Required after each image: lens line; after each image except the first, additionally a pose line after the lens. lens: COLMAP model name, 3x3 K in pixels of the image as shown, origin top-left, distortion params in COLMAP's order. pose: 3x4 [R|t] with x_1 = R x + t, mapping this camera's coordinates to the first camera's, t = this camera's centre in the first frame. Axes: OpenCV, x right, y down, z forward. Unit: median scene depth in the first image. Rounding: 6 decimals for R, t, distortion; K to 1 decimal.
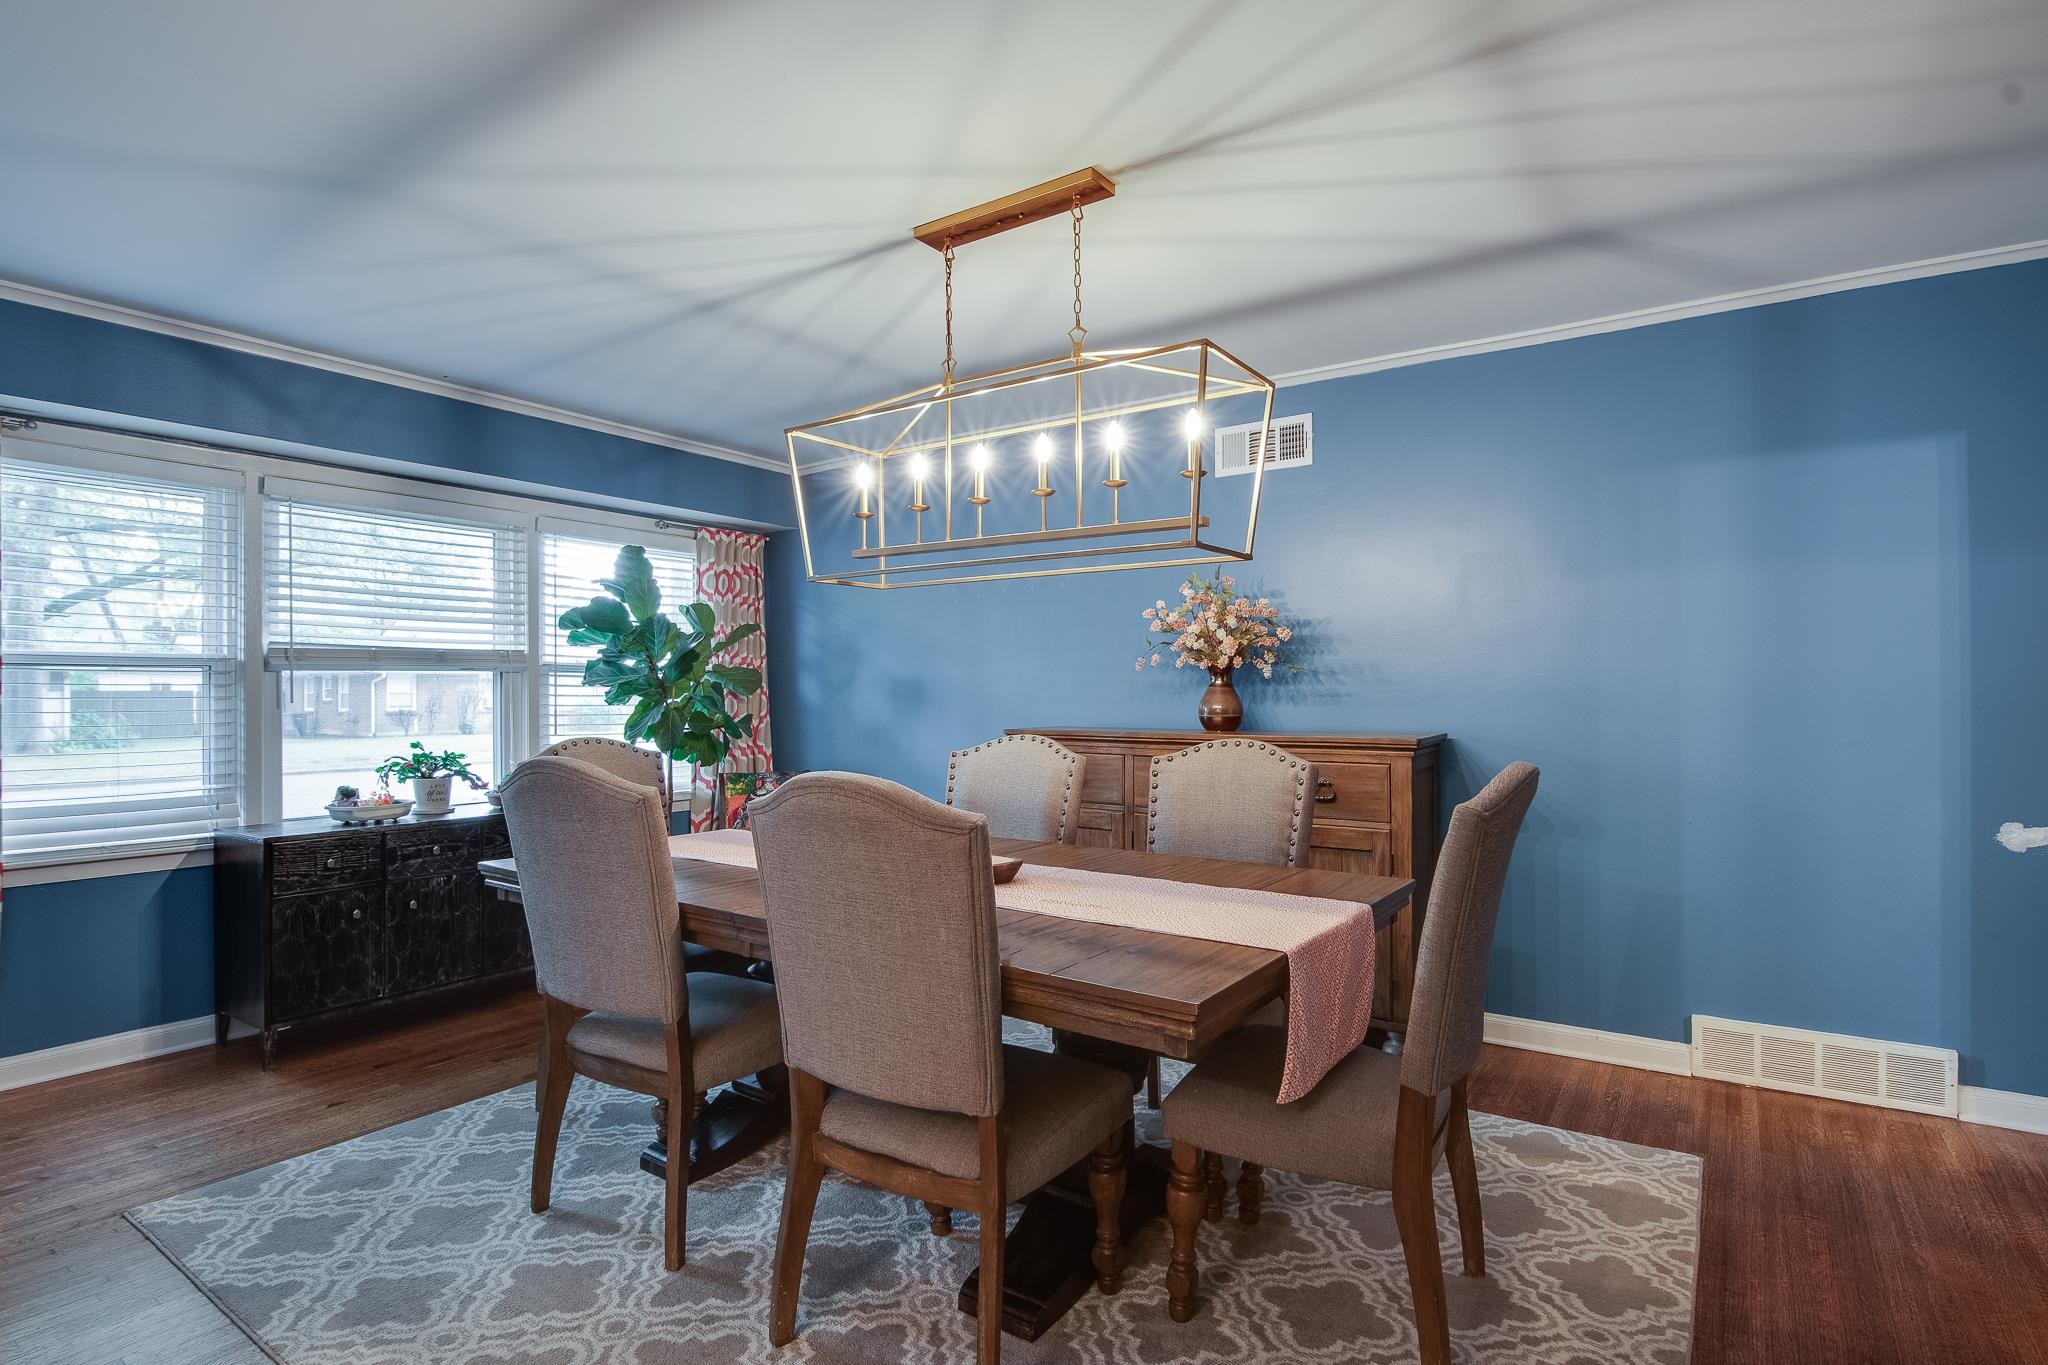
lens RADIAL K [[1029.2, 0, 1018.4], [0, 1029.2, 692.8], [0, 0, 1]] dist [-0.002285, -0.012966]
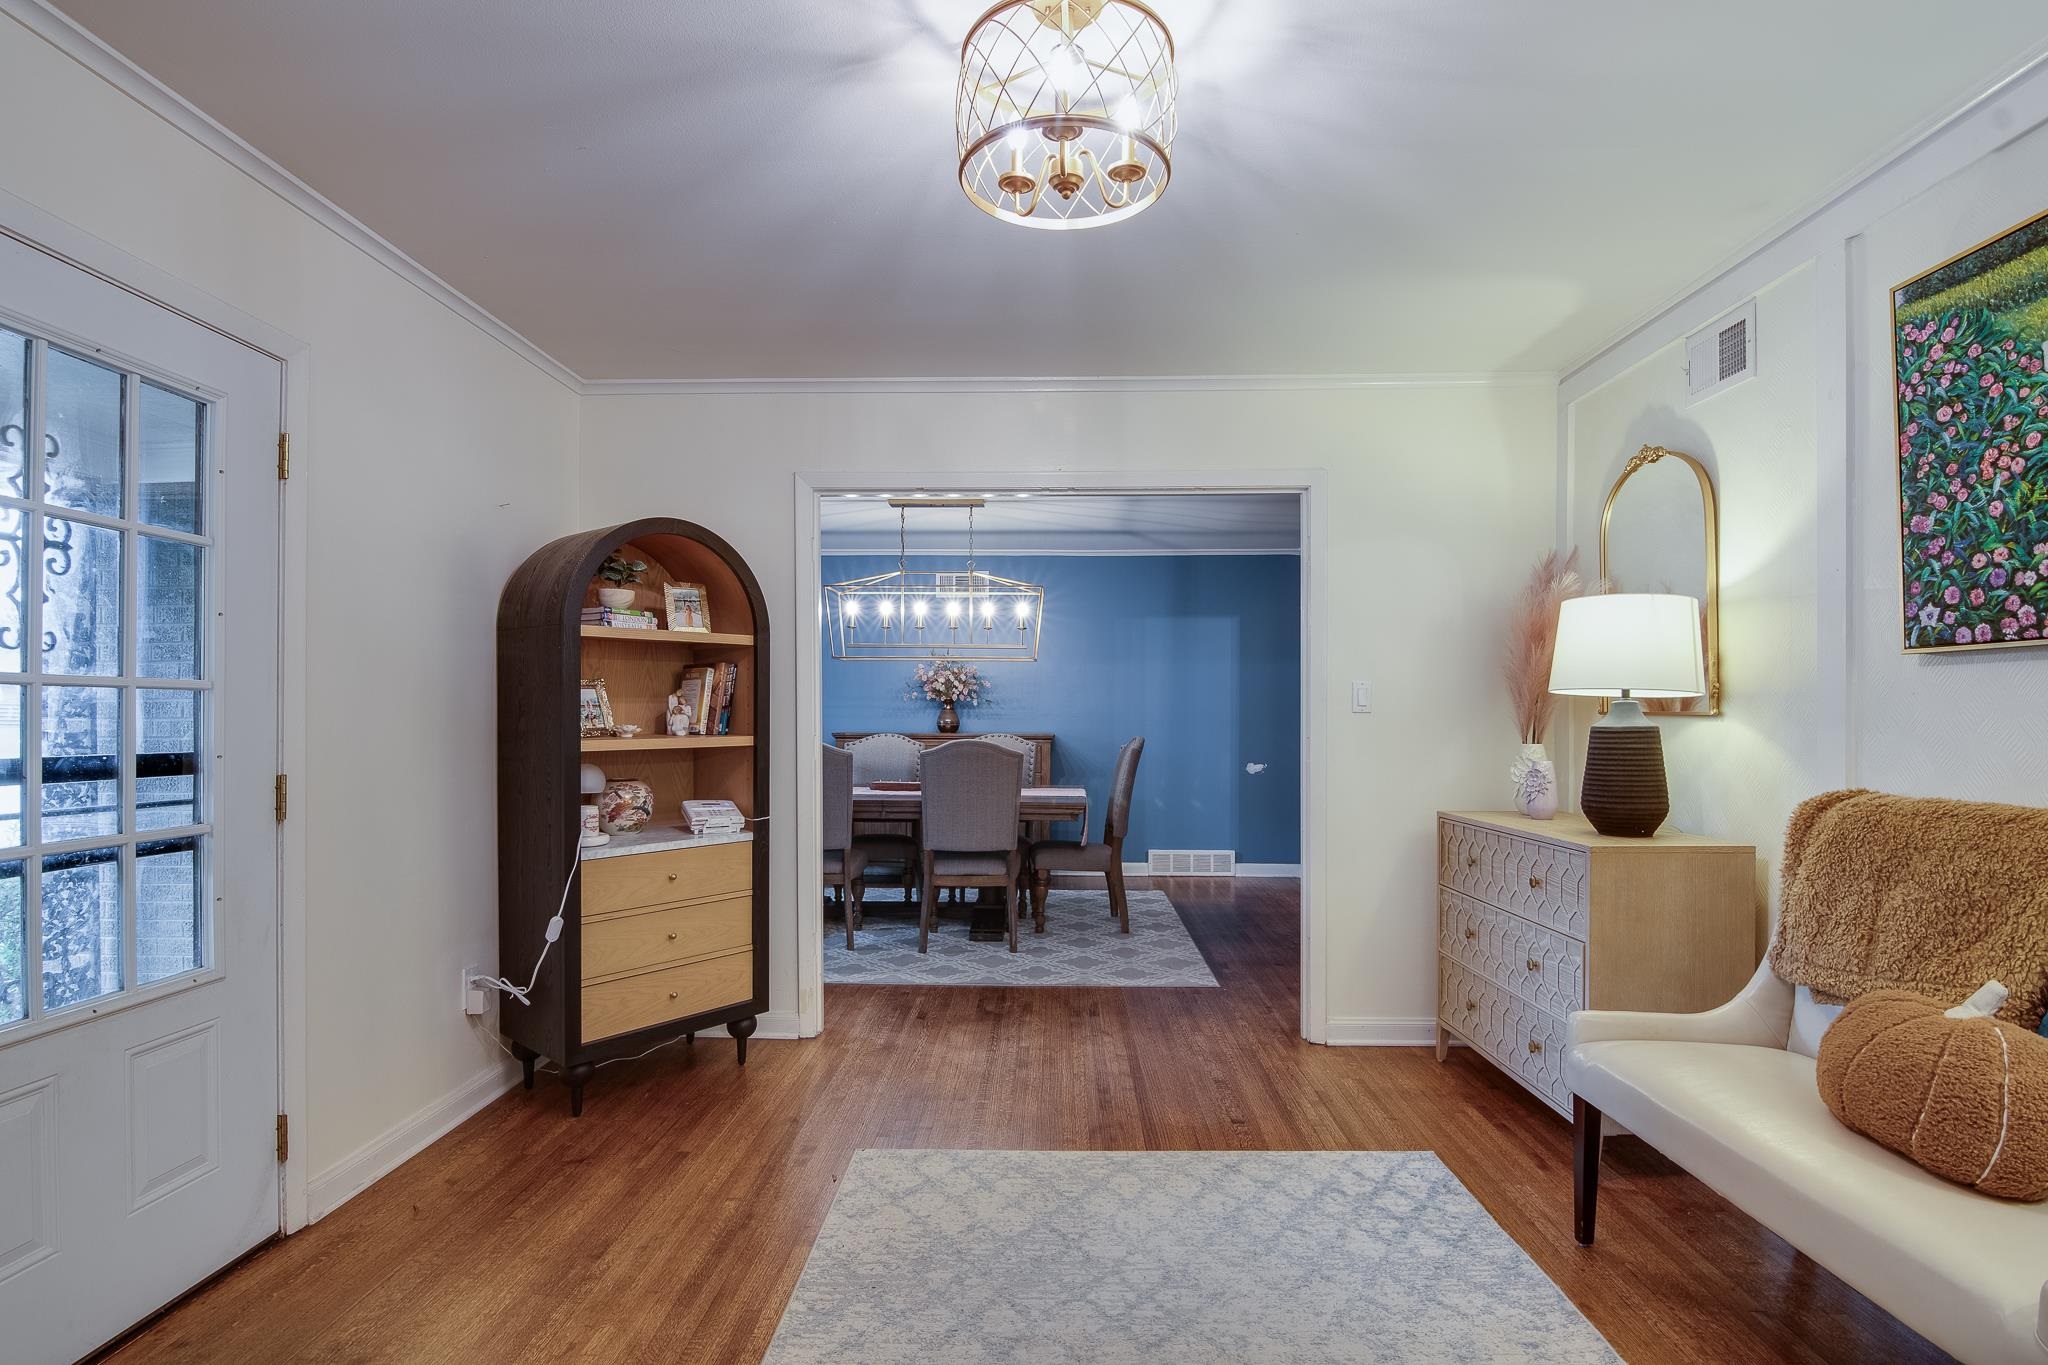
lens RADIAL K [[1029.2, 0, 1018.4], [0, 1029.2, 692.8], [0, 0, 1]] dist [-0.002285, -0.012966]
pose [[0.839650, 0.012027, 0.542995, -0.908209], [0.000359, 0.999742, -0.022700, 0.007705], [-0.543128, 0.019255, 0.839429, -0.855471]]
